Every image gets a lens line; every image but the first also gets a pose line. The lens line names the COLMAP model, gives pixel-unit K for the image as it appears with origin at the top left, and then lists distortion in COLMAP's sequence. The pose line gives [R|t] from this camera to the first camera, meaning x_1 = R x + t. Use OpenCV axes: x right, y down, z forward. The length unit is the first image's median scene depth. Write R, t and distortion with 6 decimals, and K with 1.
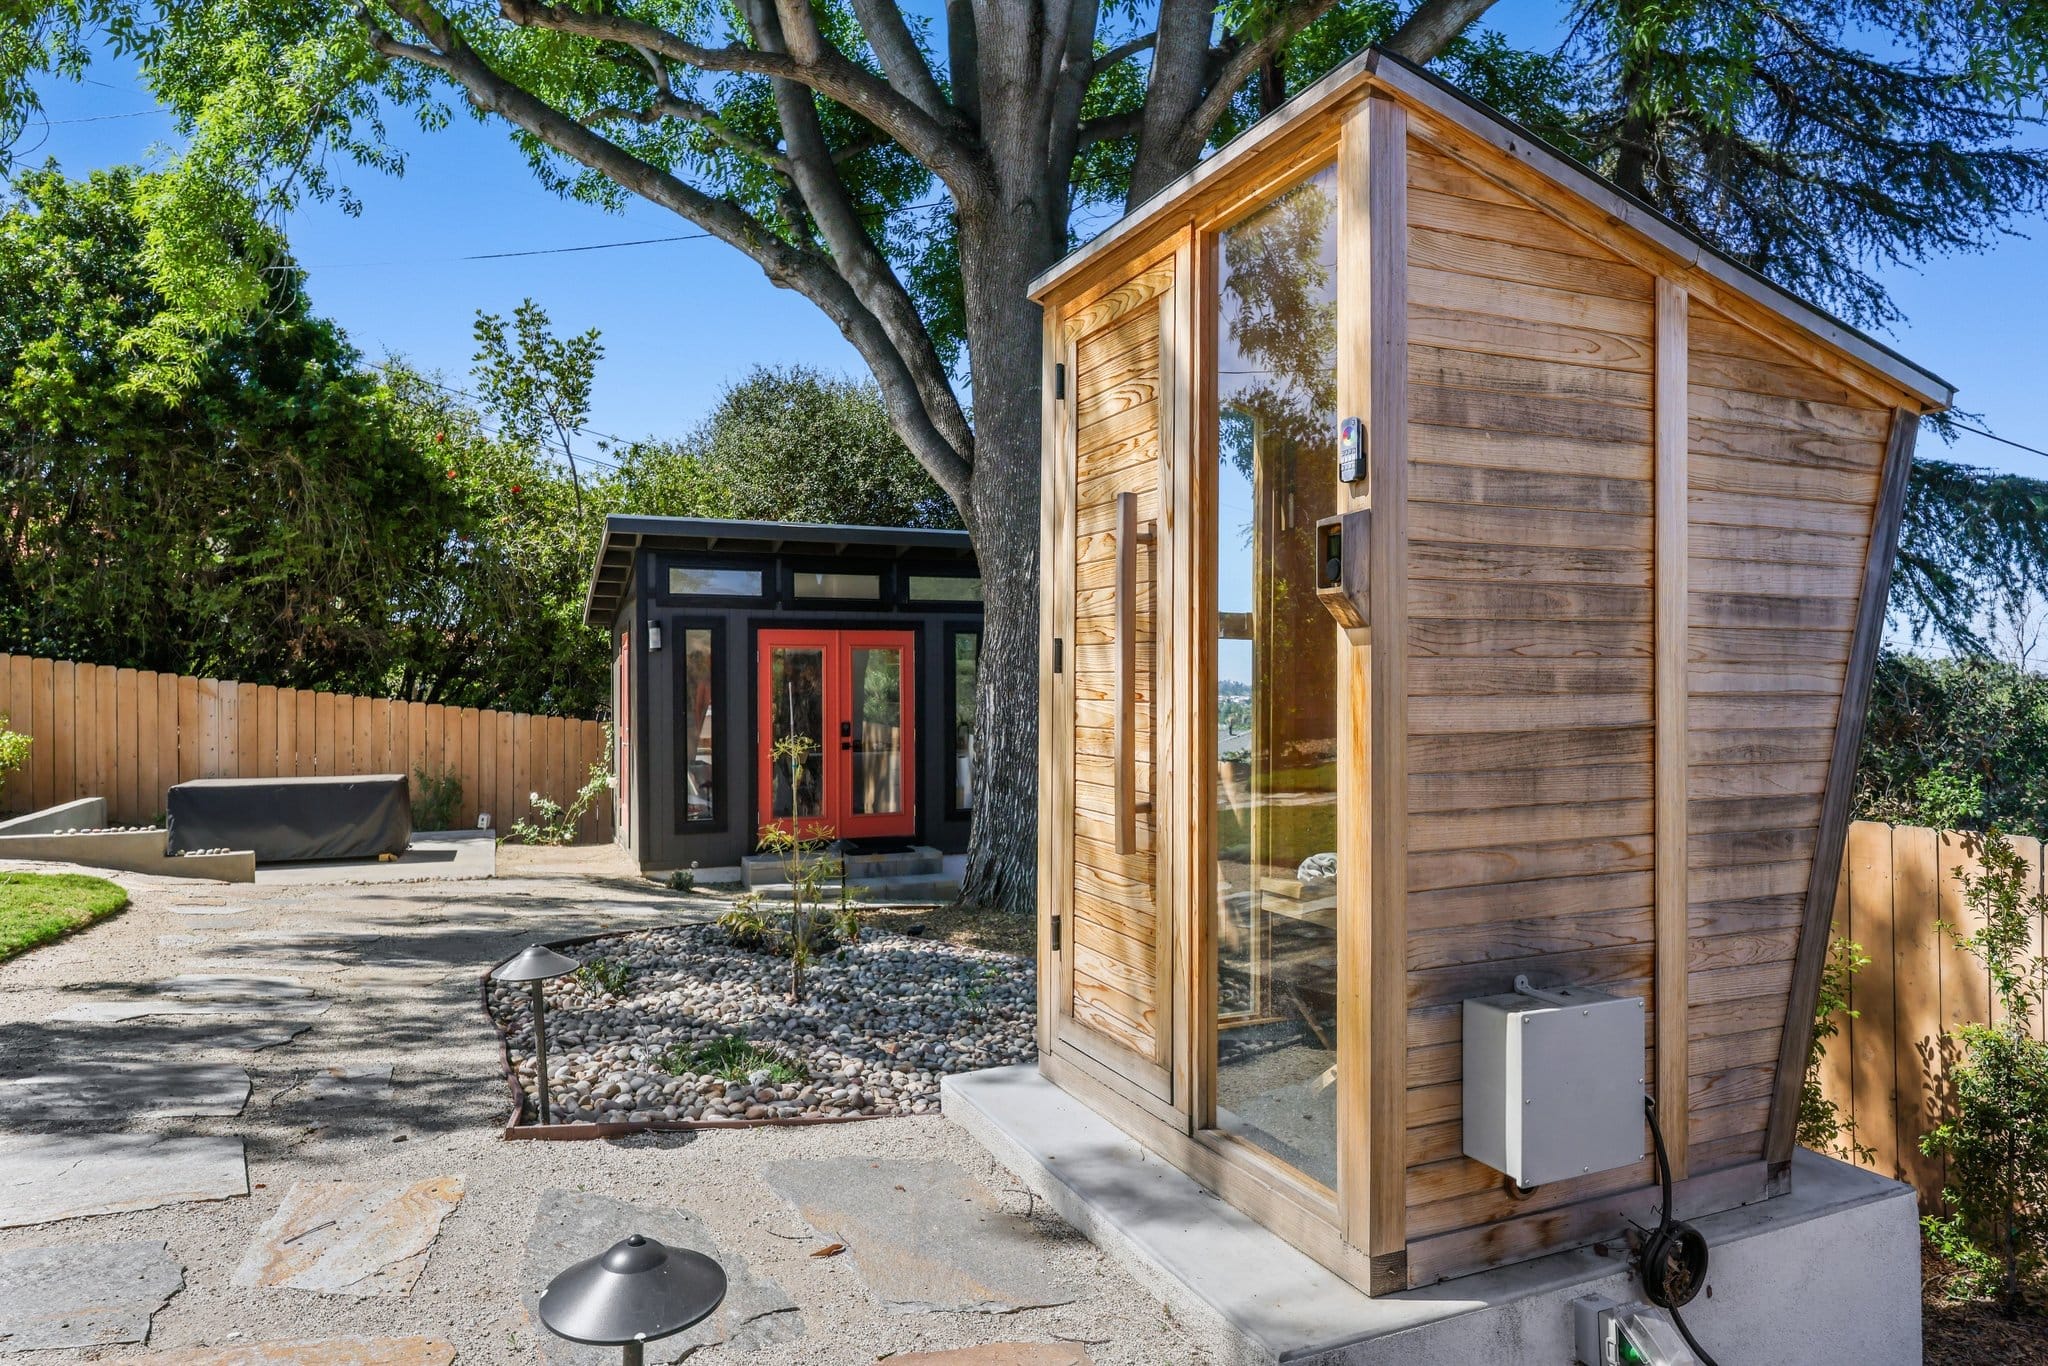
lens RADIAL K [[1249.7, 0, 1026.1], [0, 1249.7, 681.2], [0, 0, 1]] dist [0.001759, -0.001275]
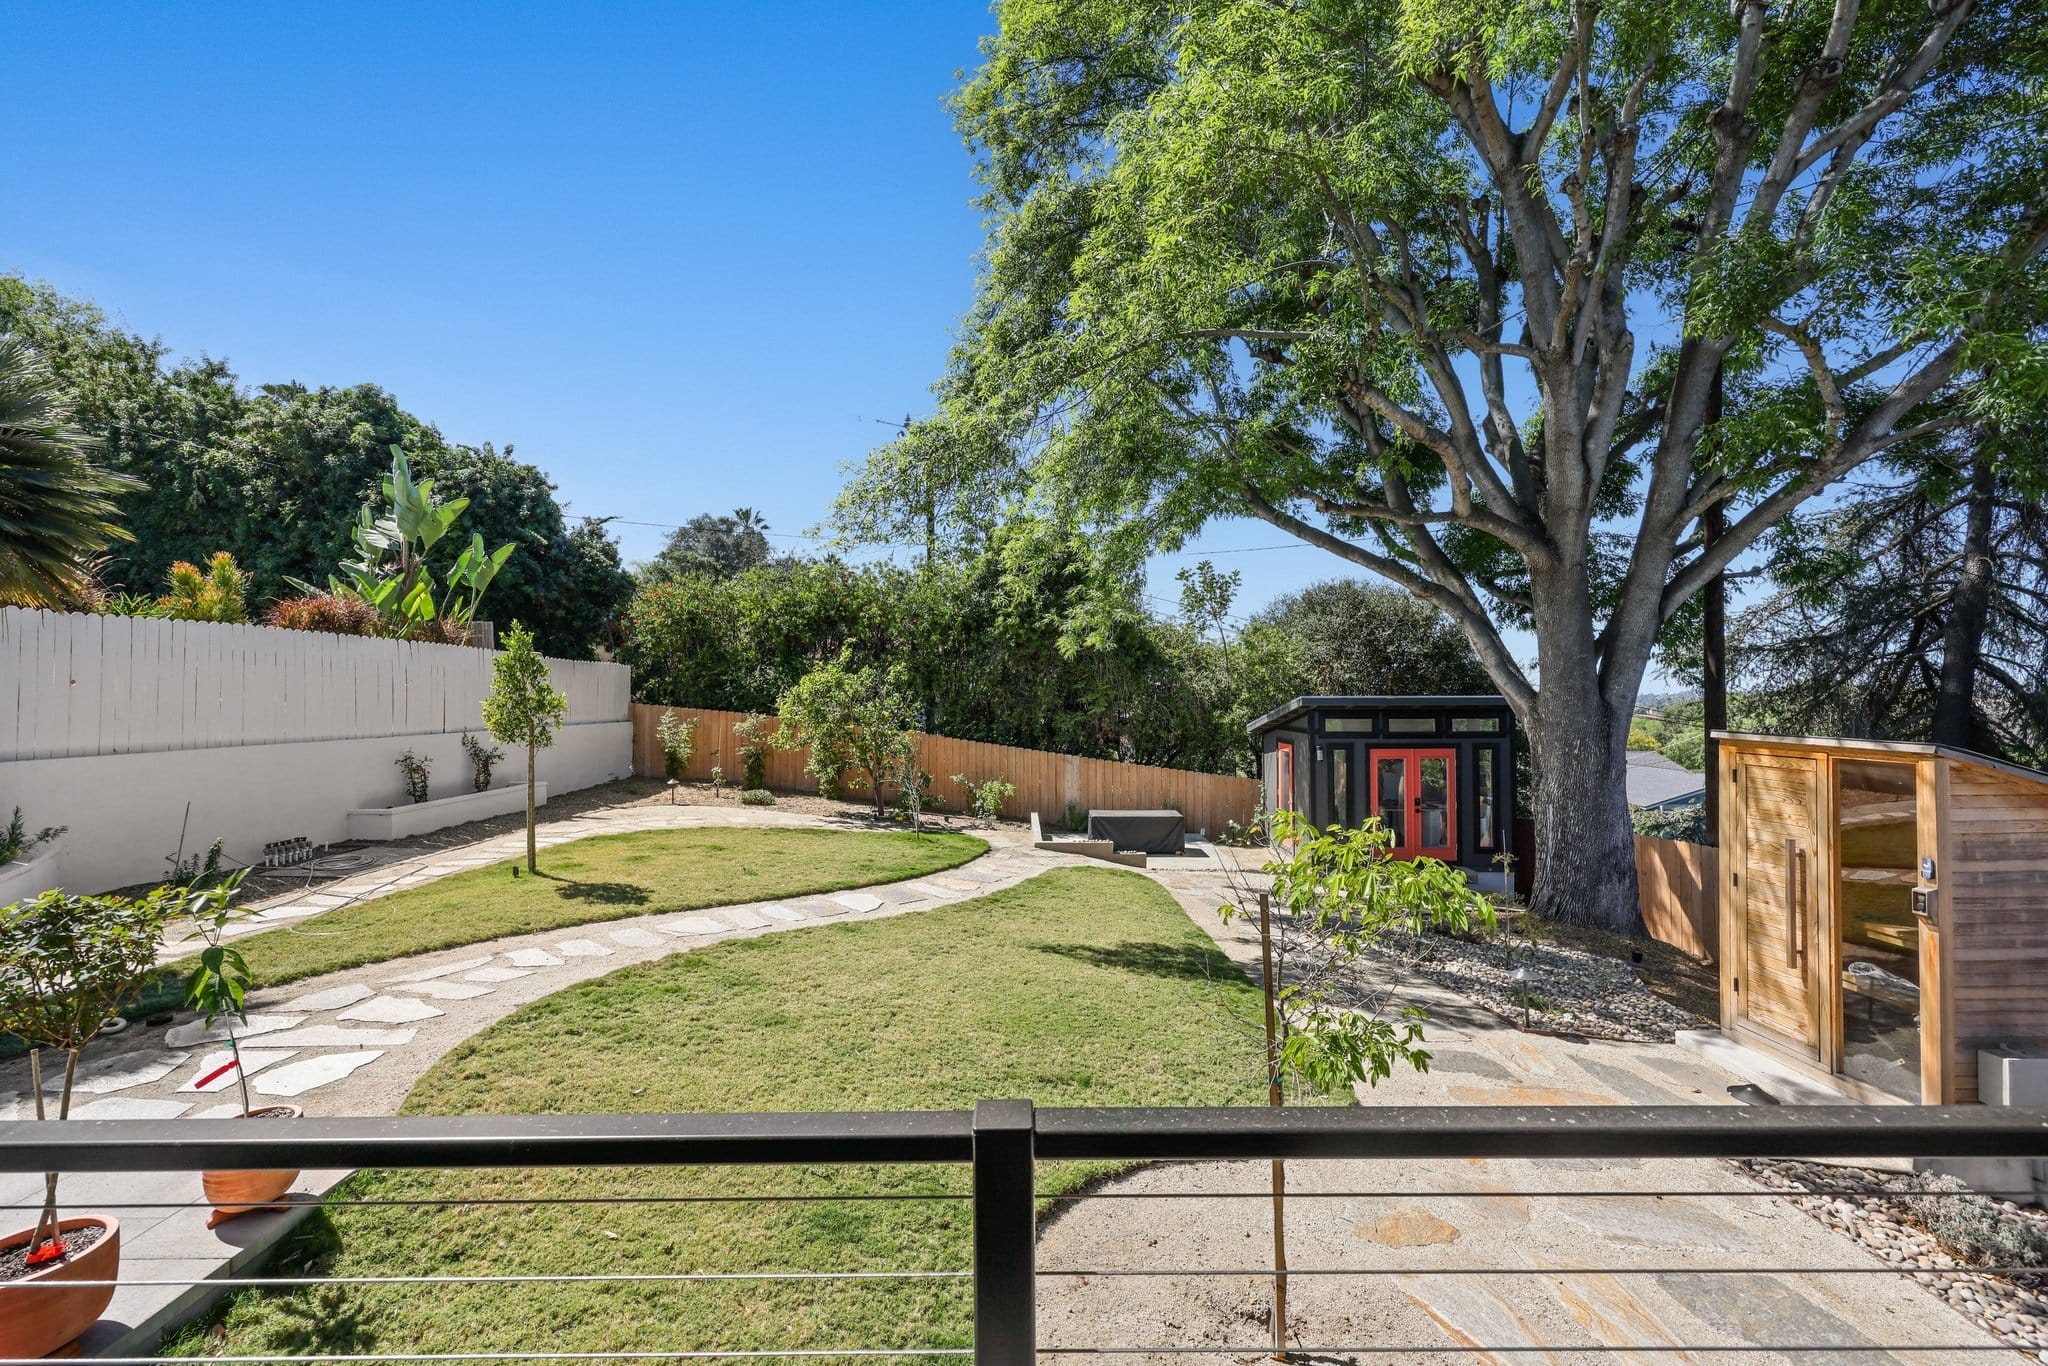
lens RADIAL K [[817.6, 0, 1024.0], [0, 817.6, 683.0], [0, 0, 1]] dist [0.002482, -0.000010]
pose [[0.920374, -0.005788, -0.390996, -0.184231], [0.002046, 0.999948, -0.009986, -0.114447], [0.391034, 0.008391, 0.920338, -0.322588]]
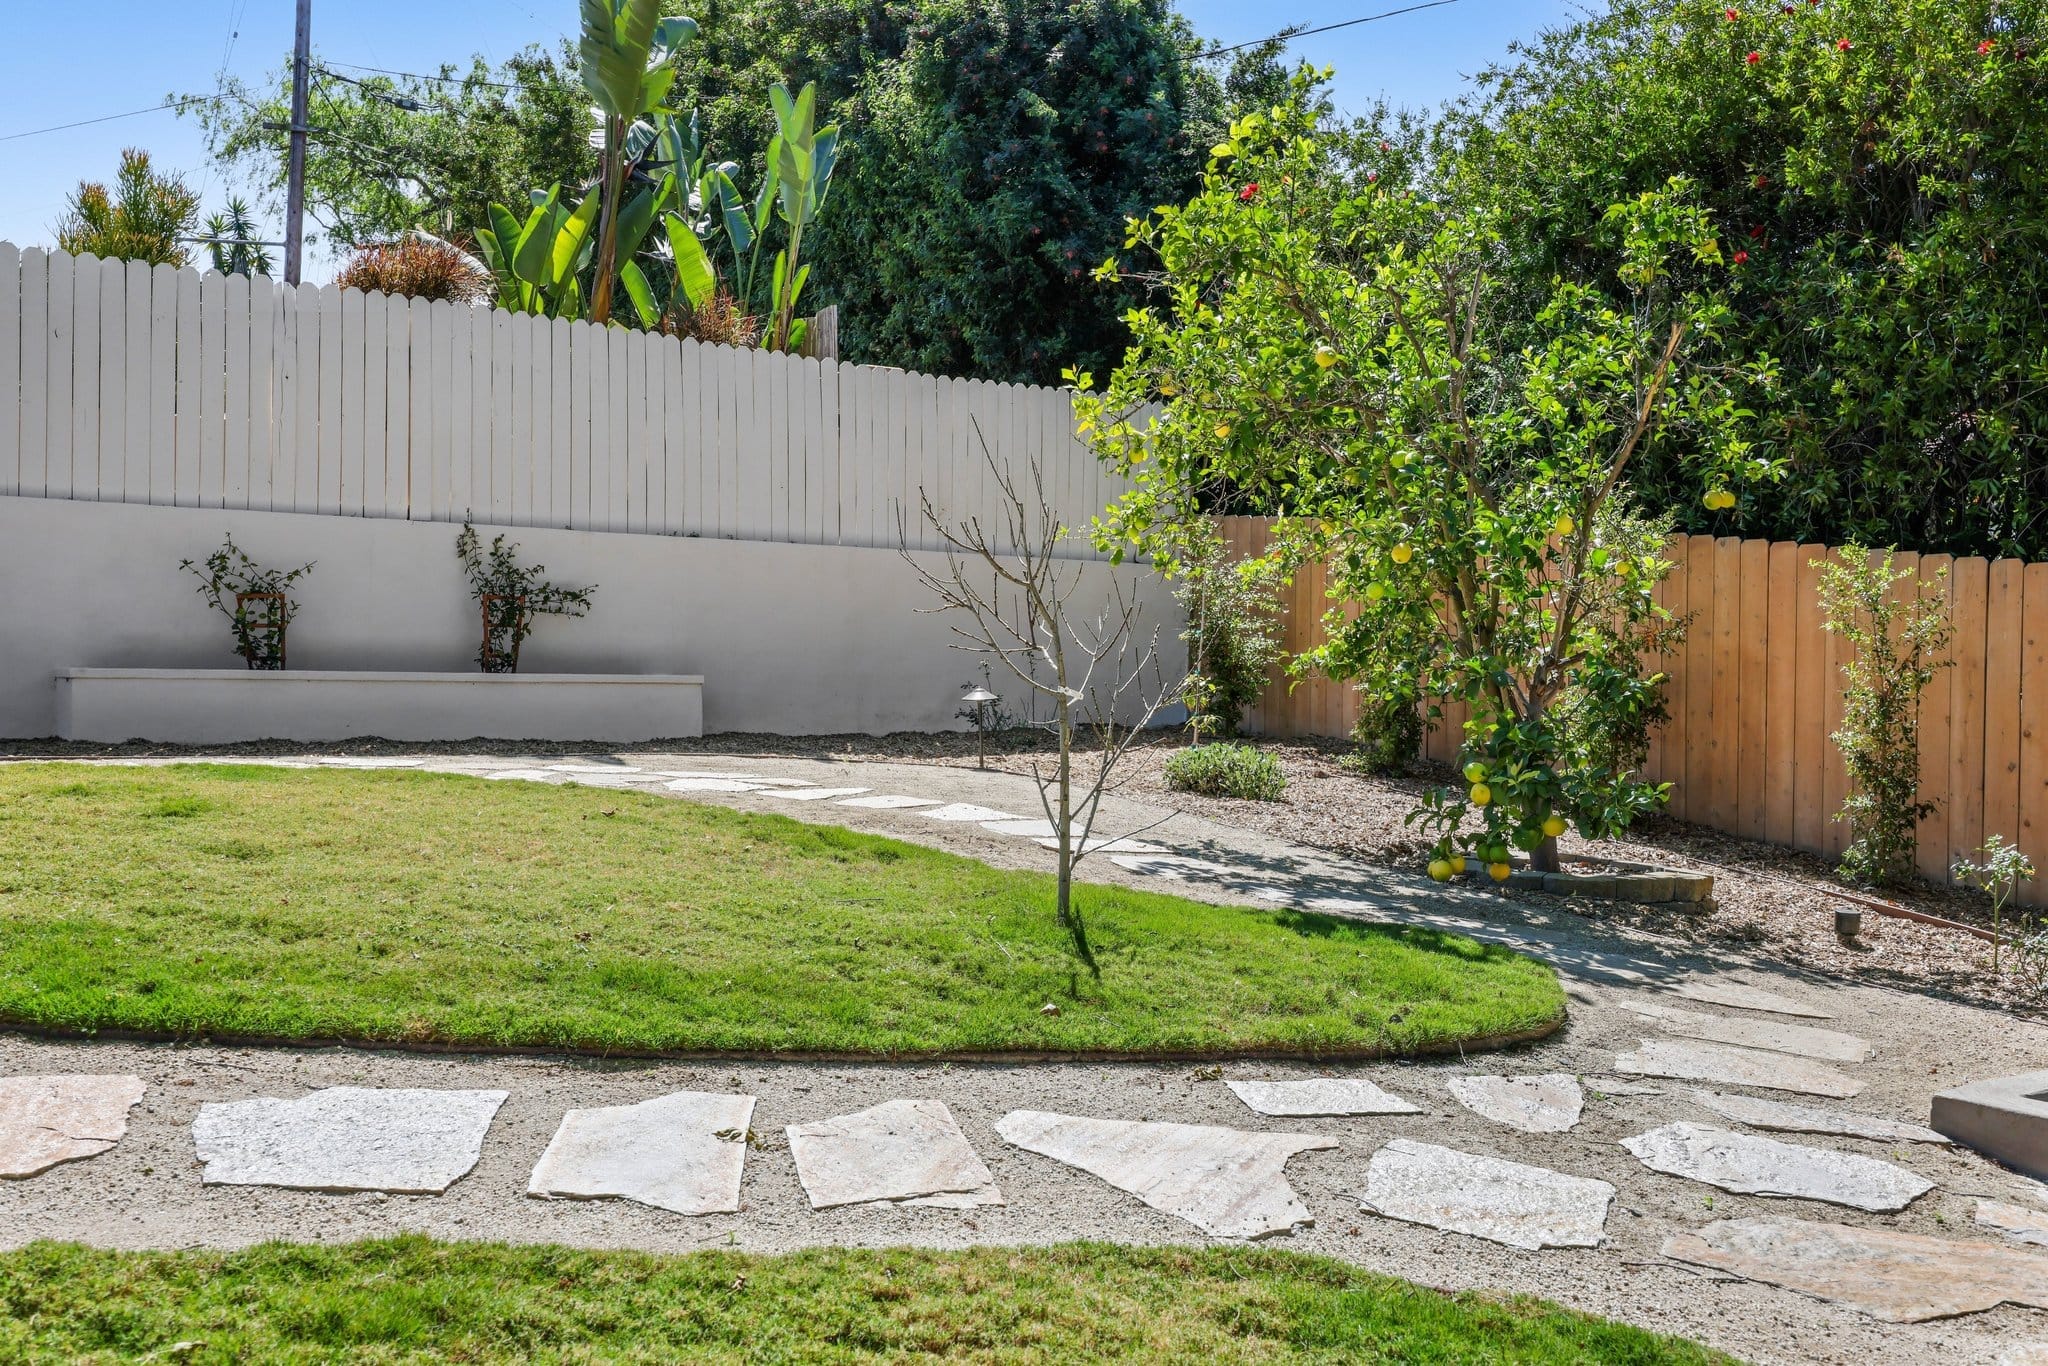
lens RADIAL K [[1844.4, 0, 1046.7], [0, 1844.4, 689.9], [0, 0, 1]] dist [0.000076, 0.000429]
pose [[0.181822, 0.005463, -0.983316, -0.292226], [-0.009358, 0.999949, 0.003825, 0.011934], [0.983287, 0.008506, 0.181864, 0.468055]]
